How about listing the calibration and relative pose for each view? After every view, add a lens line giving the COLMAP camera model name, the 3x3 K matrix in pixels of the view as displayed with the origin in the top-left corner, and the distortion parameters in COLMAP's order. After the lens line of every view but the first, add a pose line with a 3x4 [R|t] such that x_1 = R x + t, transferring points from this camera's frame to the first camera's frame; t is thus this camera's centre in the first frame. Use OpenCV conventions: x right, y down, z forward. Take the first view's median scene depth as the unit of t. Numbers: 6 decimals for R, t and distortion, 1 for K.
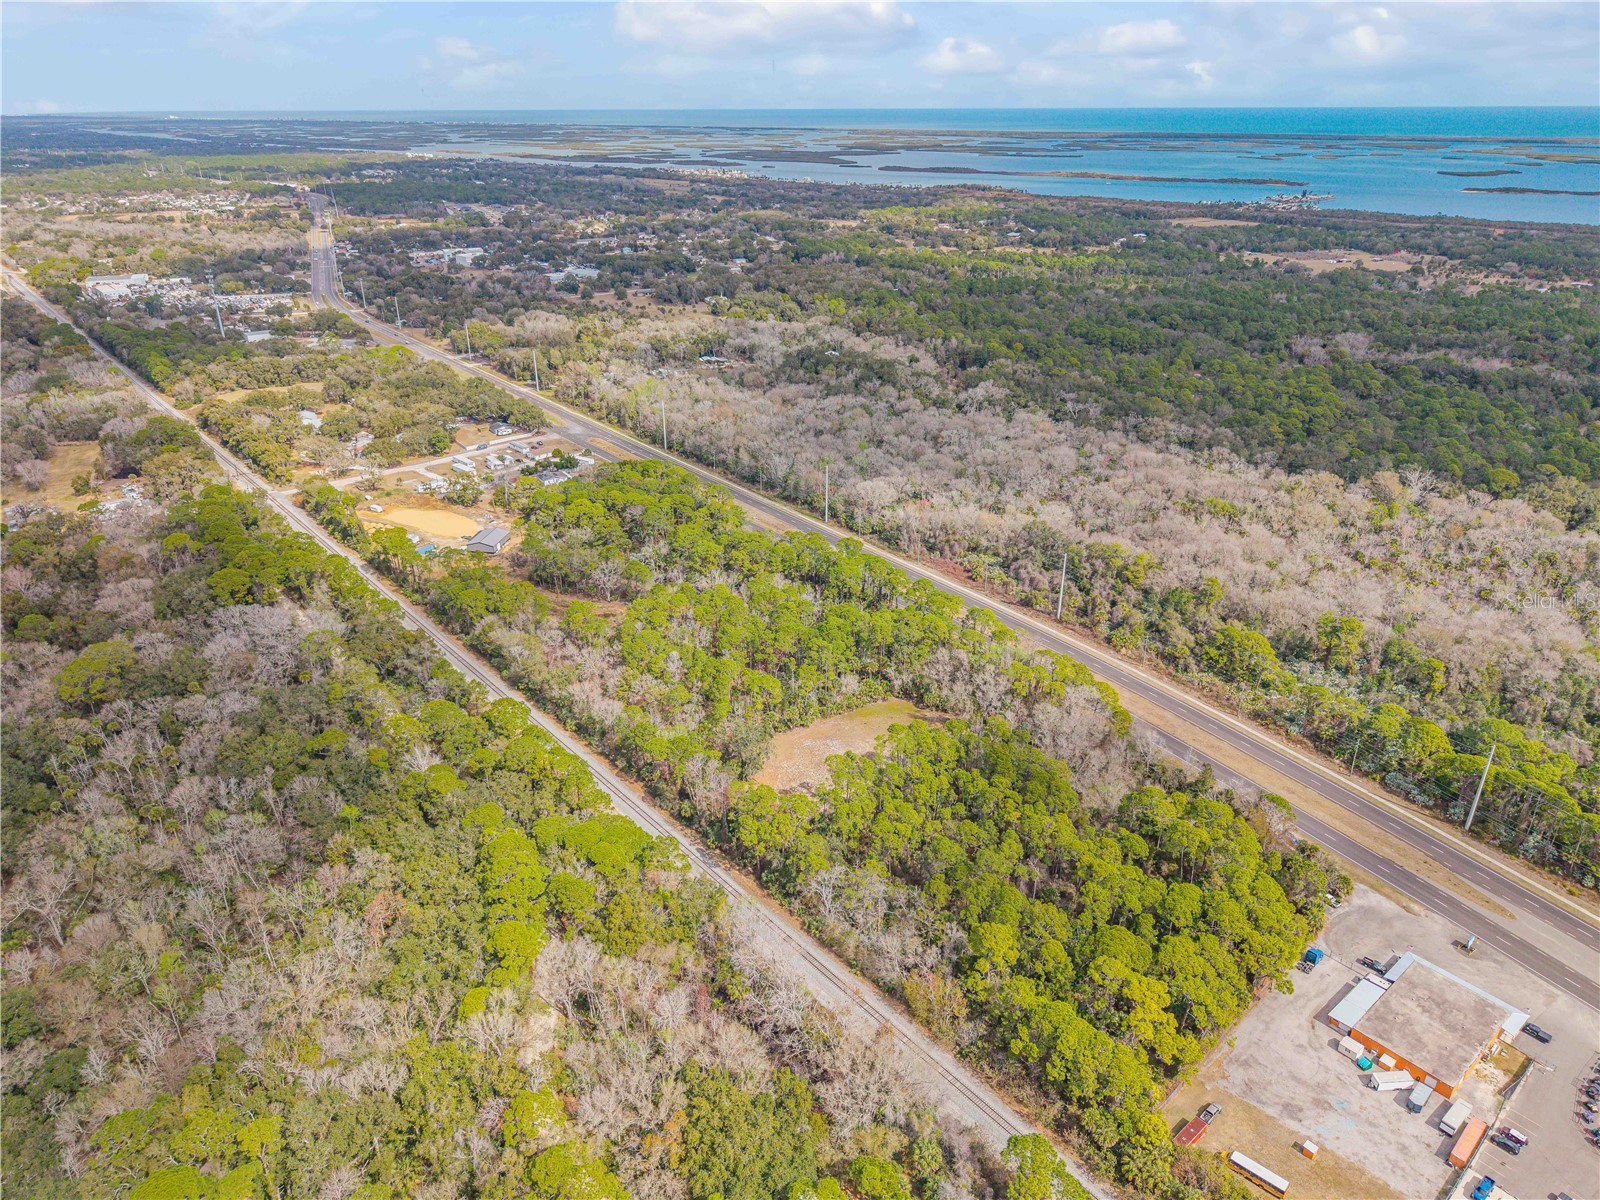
lens RADIAL K [[1077.5, 0, 802.0], [0, 1077.5, 597.7], [0, 0, 1]] dist [0.000134, -0.009946]
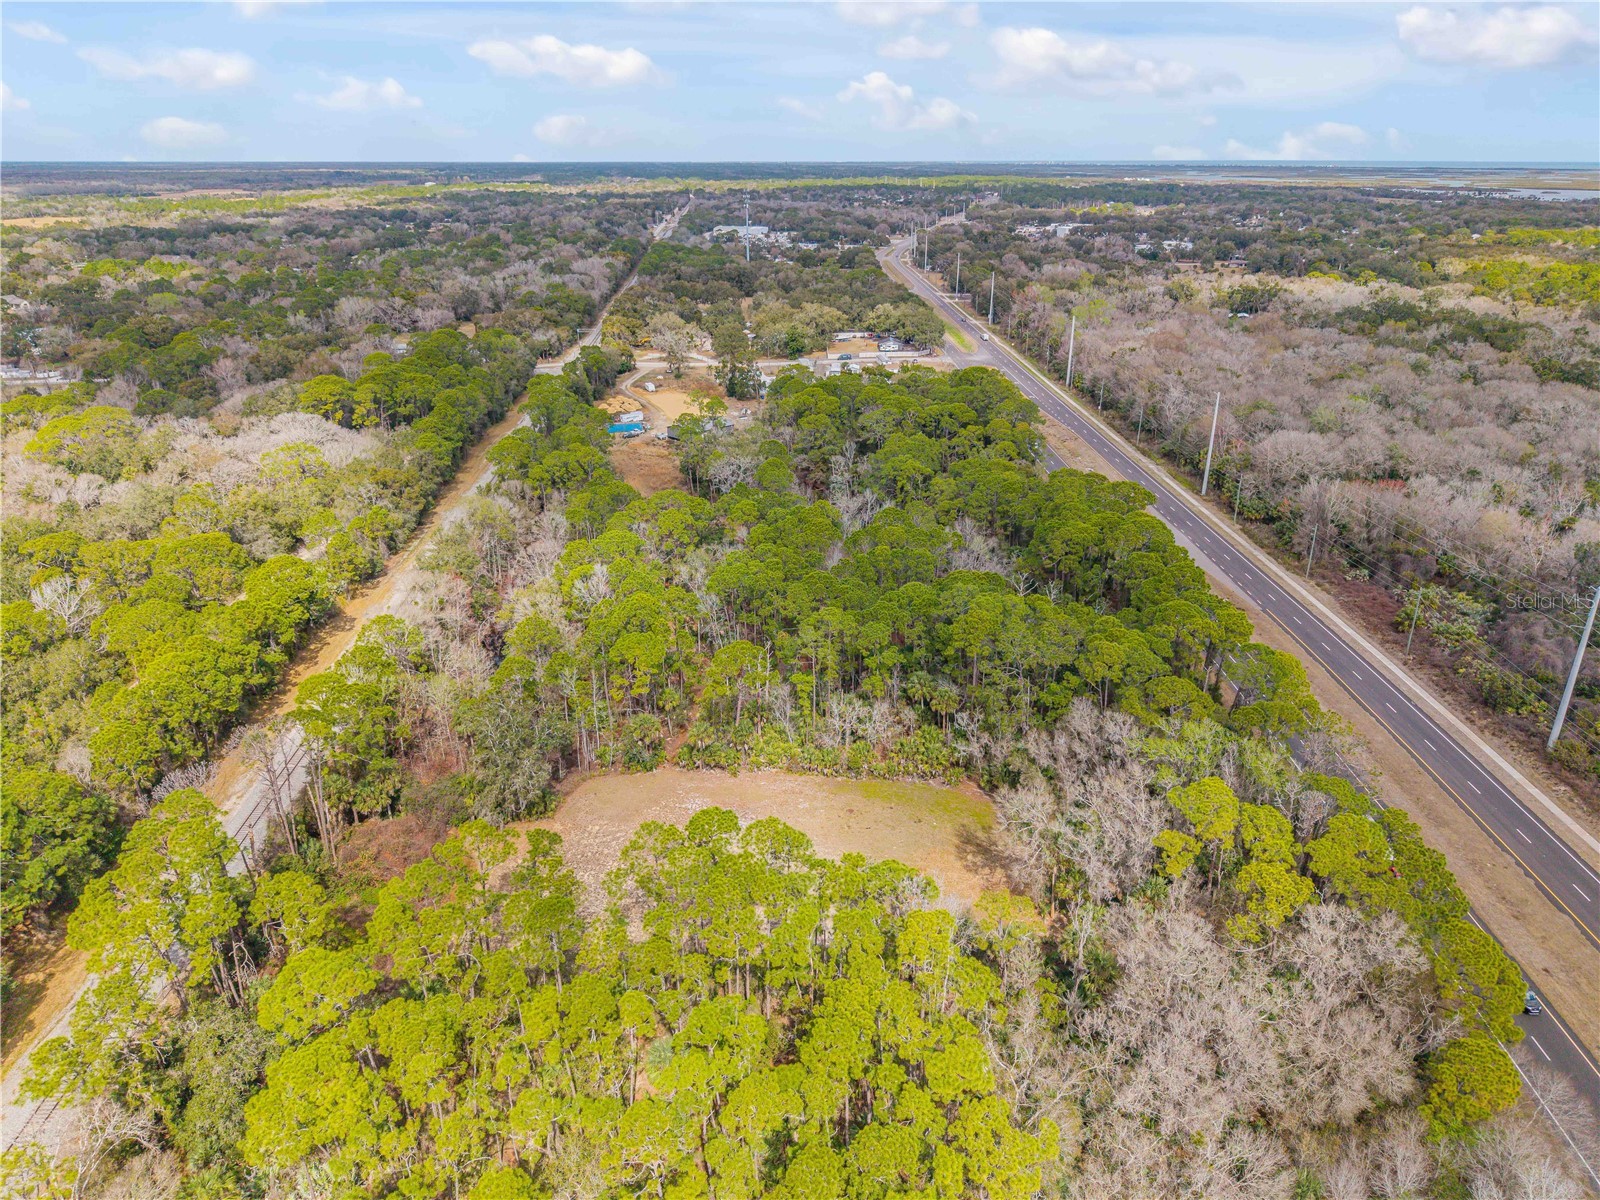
lens RADIAL K [[1077.5, 0, 789.8], [0, 1077.5, 601.5], [0, 0, 1]] dist [0.000134, -0.009946]
pose [[0.797291, 0.224469, -0.560304, 0.223590], [-0.246261, 0.968475, 0.037571, 0.019541], [0.551074, 0.108026, 0.827435, 0.516956]]
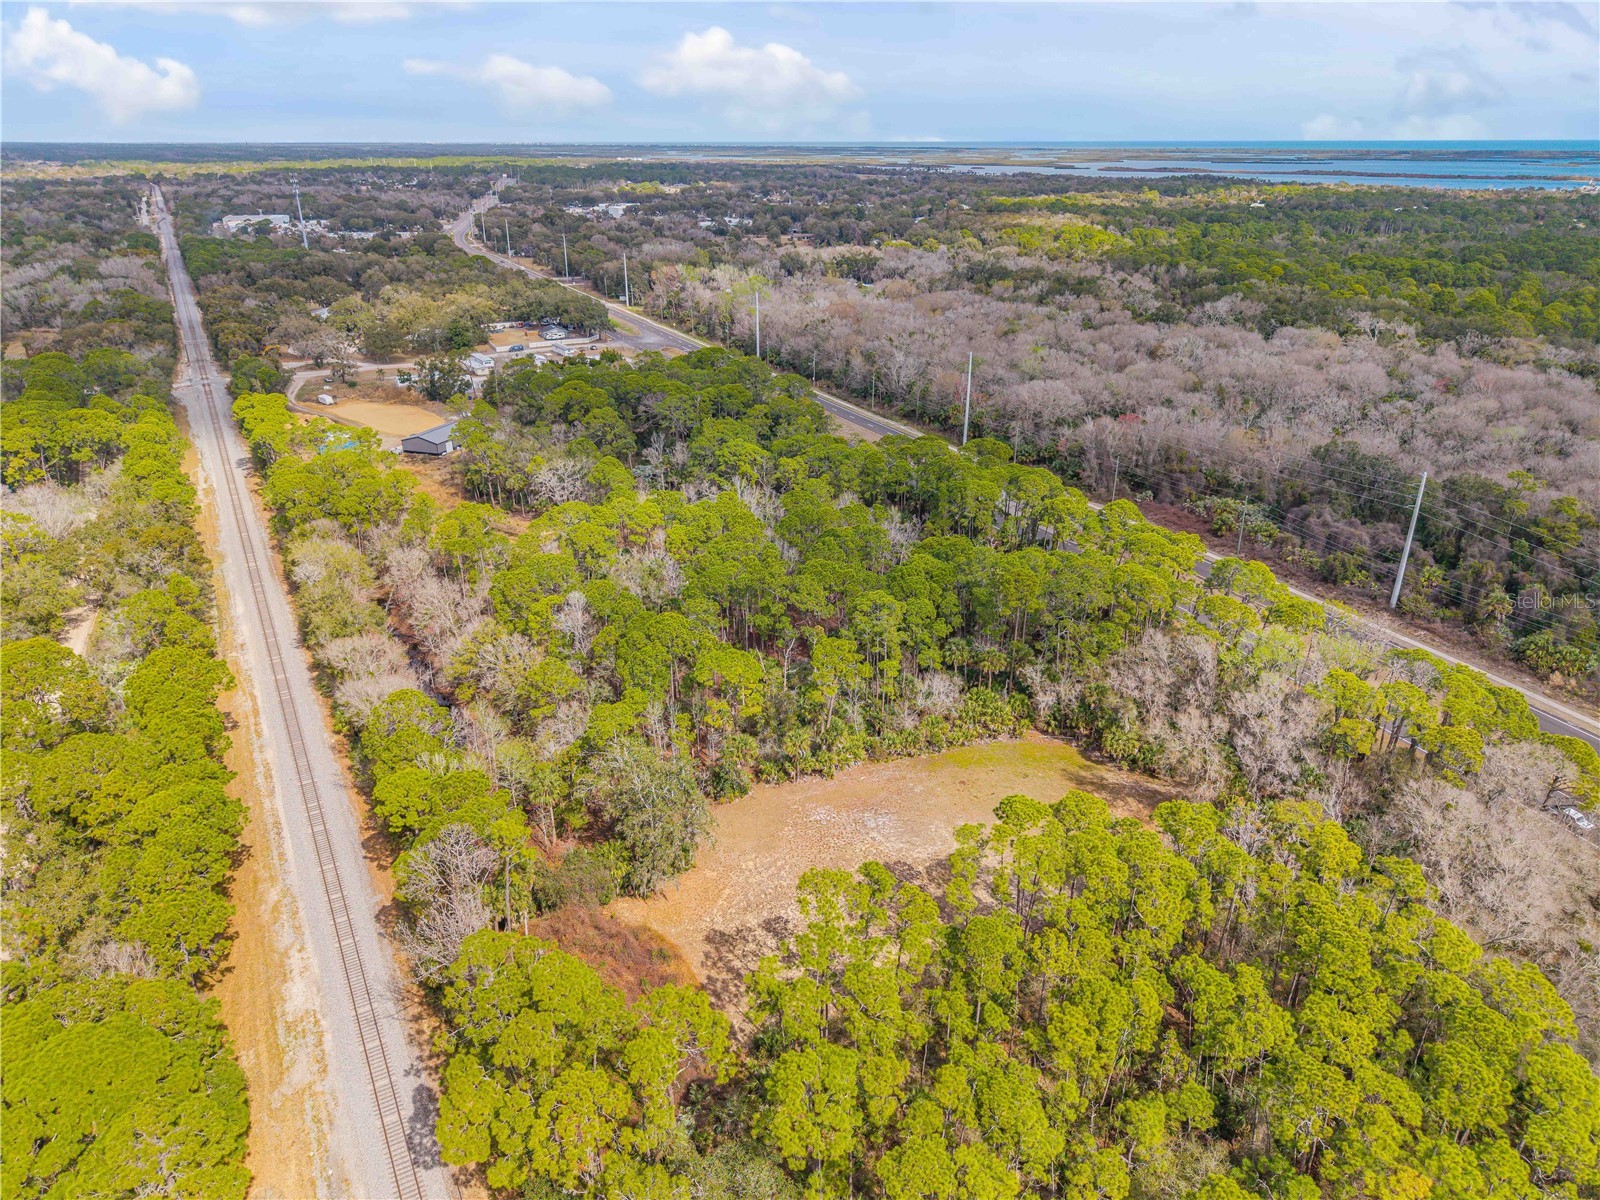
lens RADIAL K [[1077.5, 0, 798.9], [0, 1077.5, 599.5], [0, 0, 1]] dist [0.000134, -0.009946]
pose [[0.982031, 0.072221, -0.174356, 0.053711], [-0.076542, 0.996901, -0.018177, 0.045520], [0.172503, 0.031196, 0.984515, 0.458874]]
